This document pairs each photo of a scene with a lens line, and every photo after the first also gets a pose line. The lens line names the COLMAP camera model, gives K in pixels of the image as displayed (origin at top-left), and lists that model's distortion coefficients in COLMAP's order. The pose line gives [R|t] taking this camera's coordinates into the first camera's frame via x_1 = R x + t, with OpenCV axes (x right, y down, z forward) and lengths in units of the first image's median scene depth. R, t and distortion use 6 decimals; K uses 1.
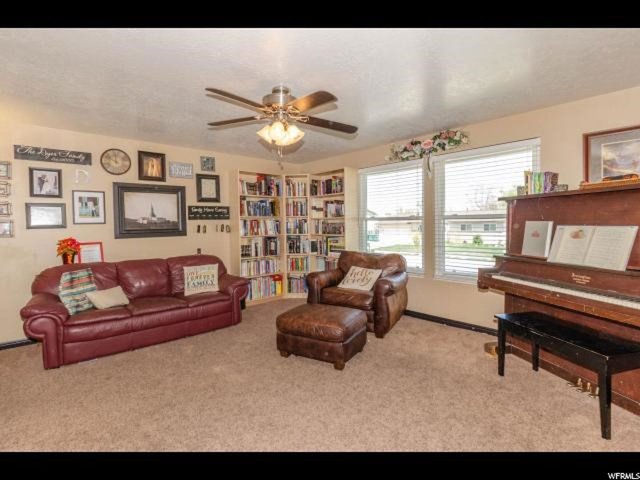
lens RADIAL K [[313.2, 0, 320.0], [0, 313.2, 240.0], [0, 0, 1]] dist [-0.001191, 0.000232]
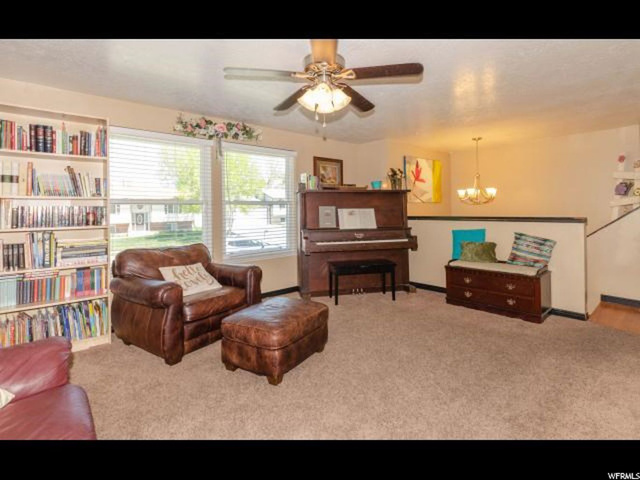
lens RADIAL K [[313.2, 0, 320.0], [0, 313.2, 240.0], [0, 0, 1]] dist [-0.001191, 0.000232]
pose [[0.061031, -0.092968, 0.993797, -0.655032], [0.052781, 0.994560, 0.089798, -0.021671], [-0.996739, 0.046973, 0.065606, 0.617732]]
